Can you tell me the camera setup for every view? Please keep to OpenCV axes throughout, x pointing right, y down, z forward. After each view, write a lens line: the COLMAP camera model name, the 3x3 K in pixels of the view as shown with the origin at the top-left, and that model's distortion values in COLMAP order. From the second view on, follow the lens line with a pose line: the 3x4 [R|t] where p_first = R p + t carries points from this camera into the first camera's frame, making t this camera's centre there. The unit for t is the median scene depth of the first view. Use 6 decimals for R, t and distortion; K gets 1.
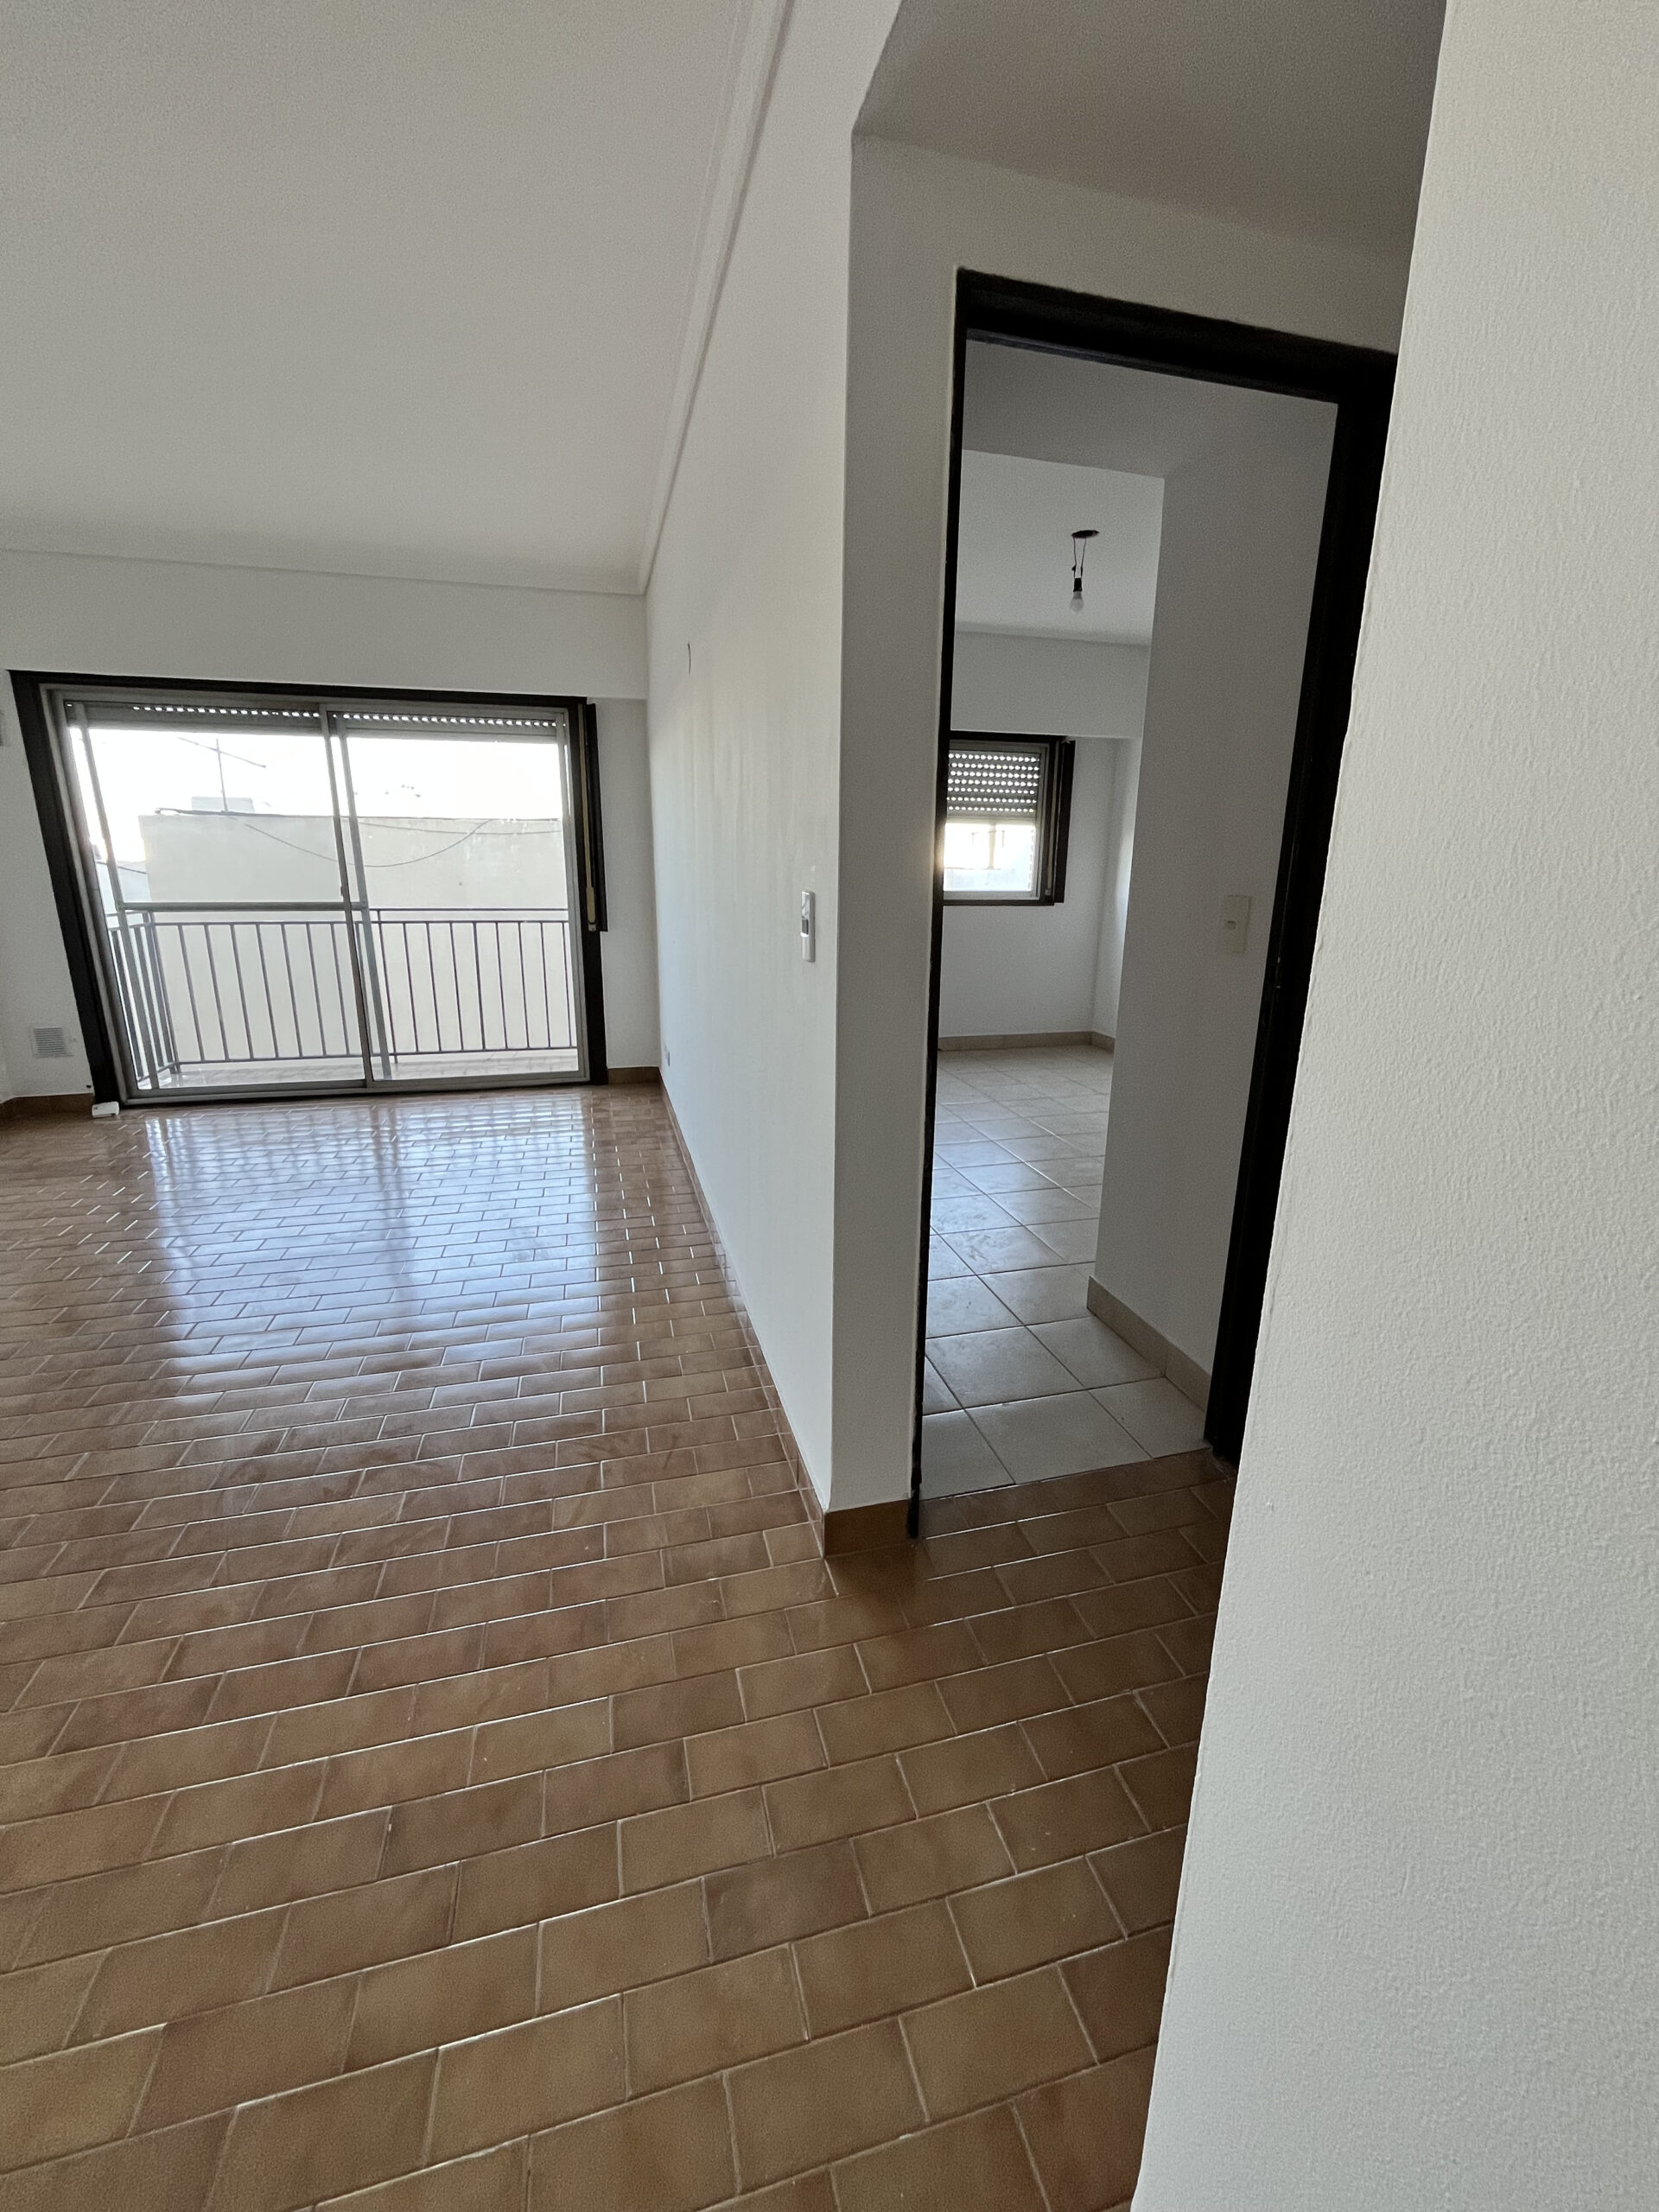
lens RADIAL K [[895.7, 0, 831.0], [0, 895.7, 1091.5], [0, 0, 1]] dist [-0.004266, 0.000950]
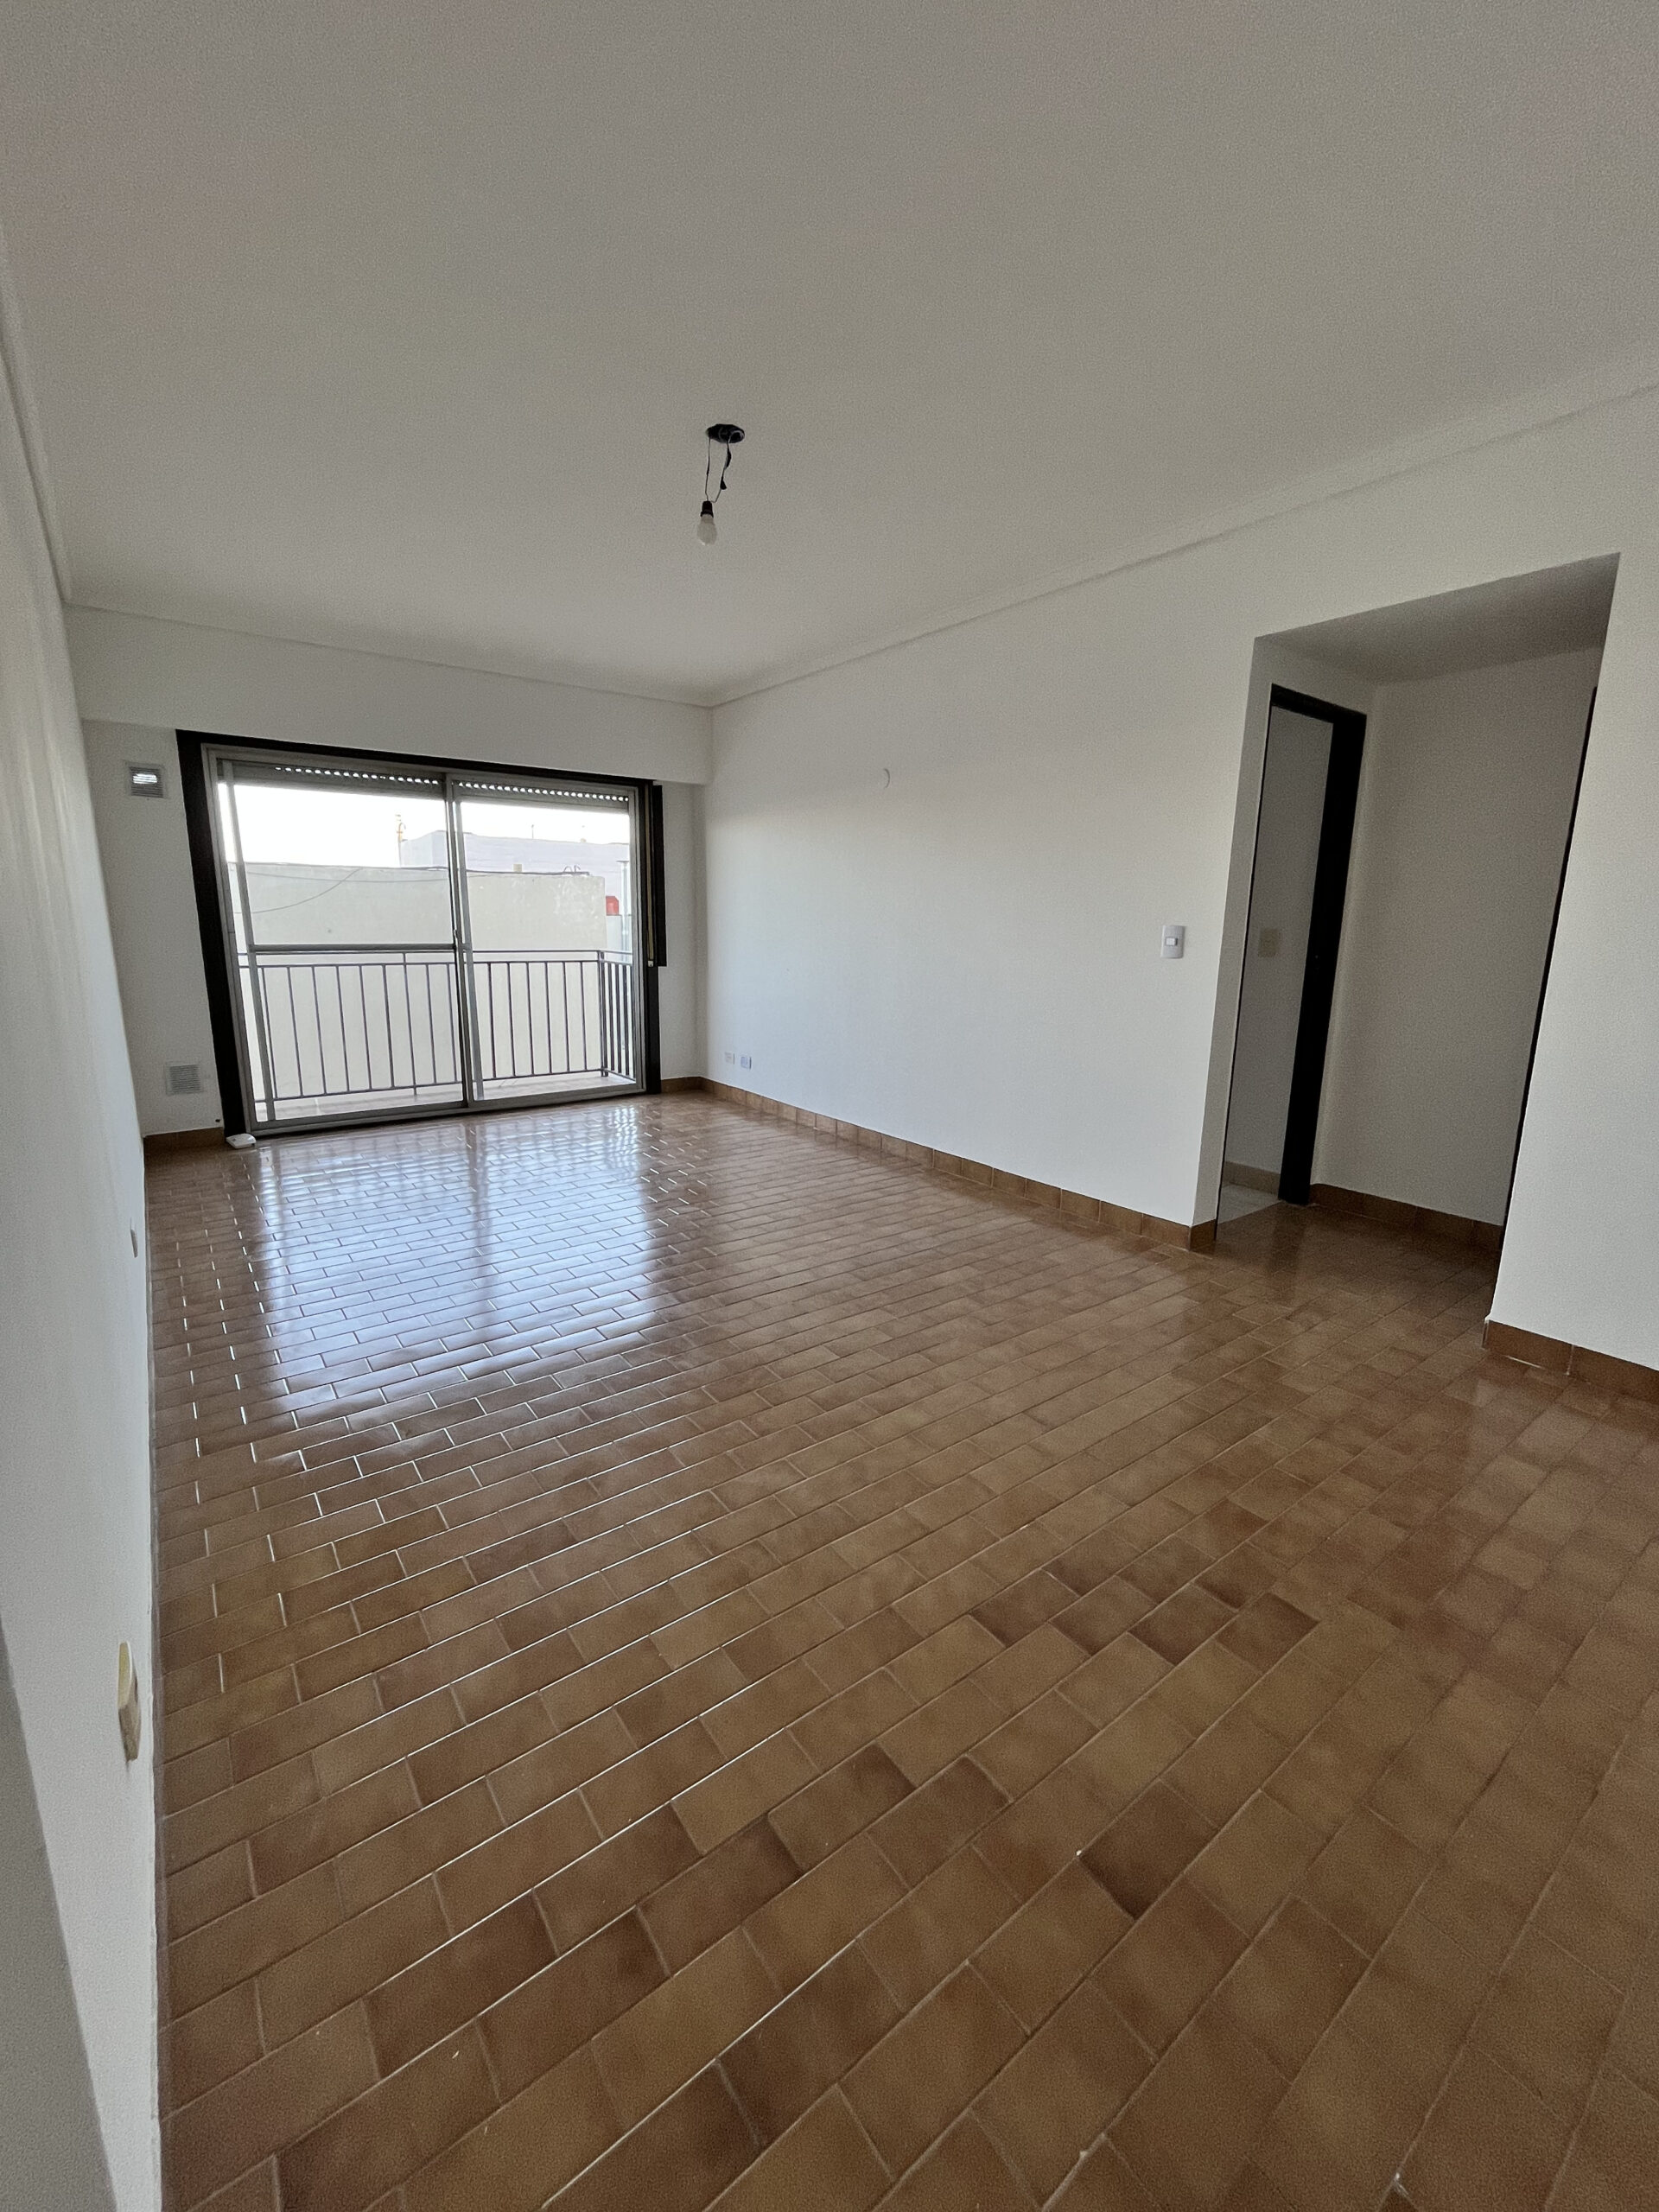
lens RADIAL K [[895.7, 0, 826.7], [0, 895.7, 1092.7], [0, 0, 1]] dist [-0.004266, 0.000950]
pose [[0.926708, -0.067943, 0.369588, -0.539084], [0.087533, 0.995494, -0.036473, 0.059931], [-0.365445, 0.066151, 0.928480, -0.217313]]
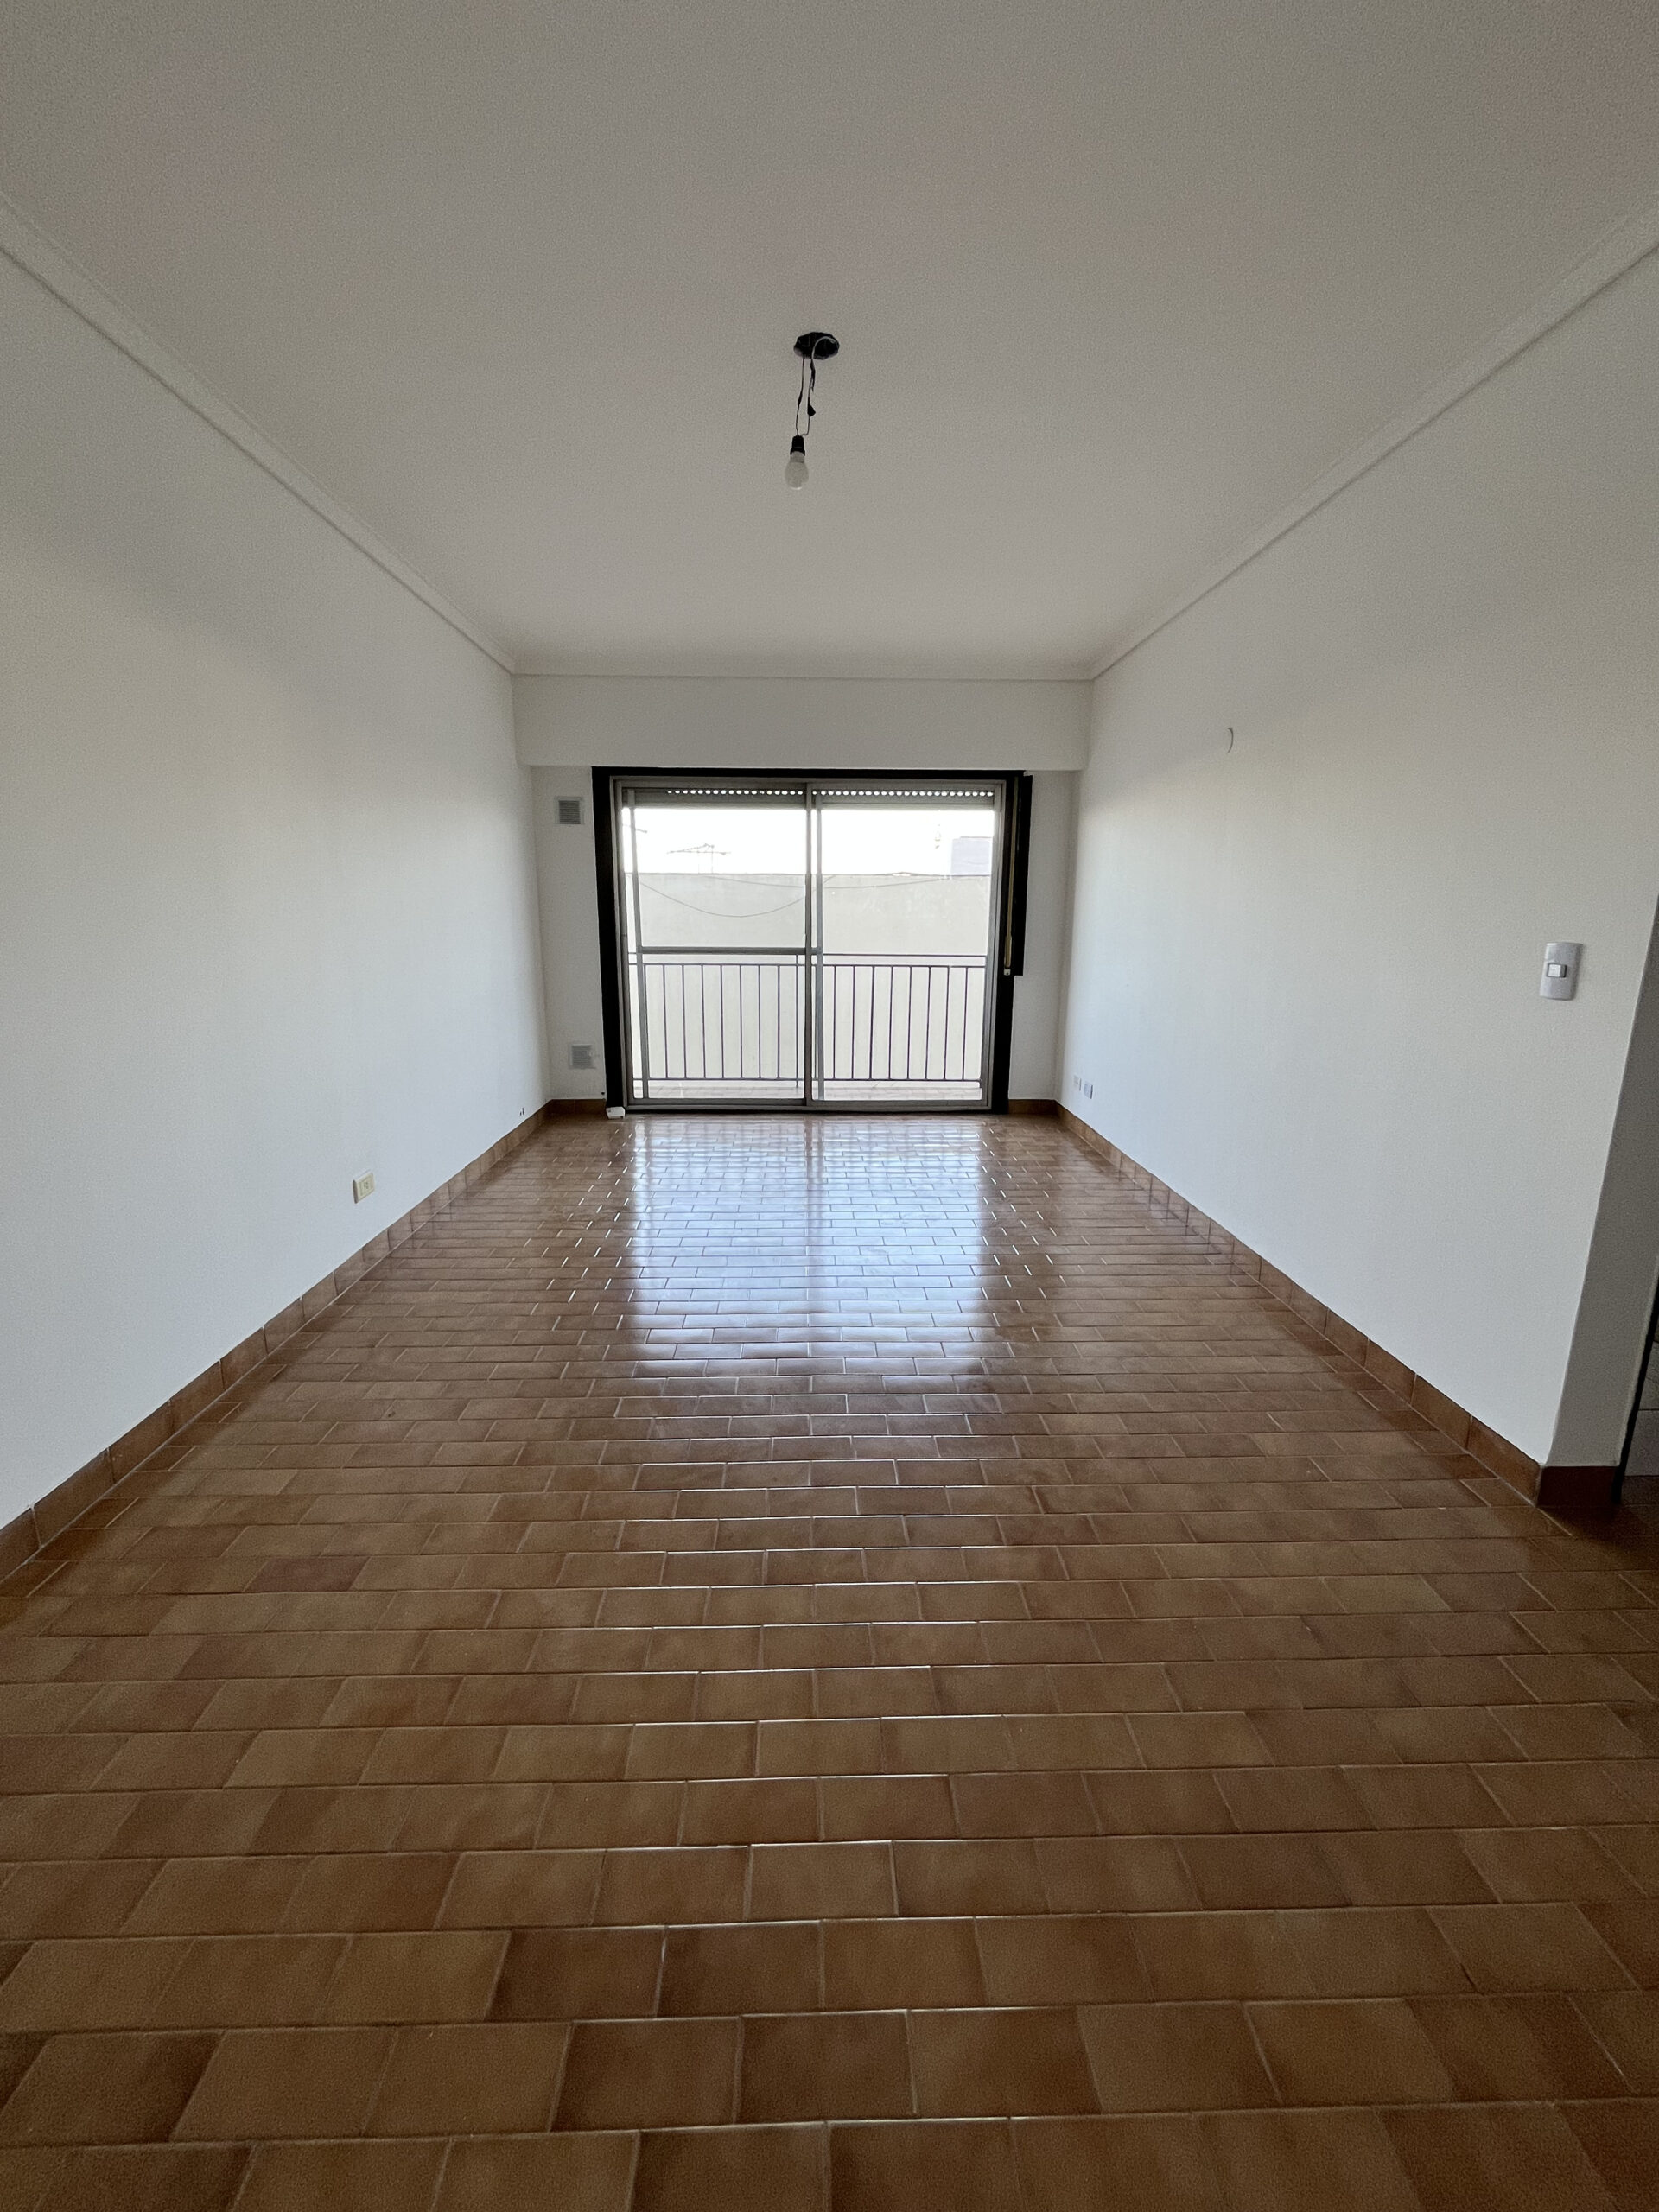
lens RADIAL K [[895.7, 0, 831.5], [0, 895.7, 1092.1], [0, 0, 1]] dist [-0.004266, 0.000950]
pose [[0.974552, 0.044503, -0.219697, -0.243175], [-0.055982, 0.997358, -0.046300, 0.031336], [0.217056, 0.057421, 0.974469, -0.132250]]
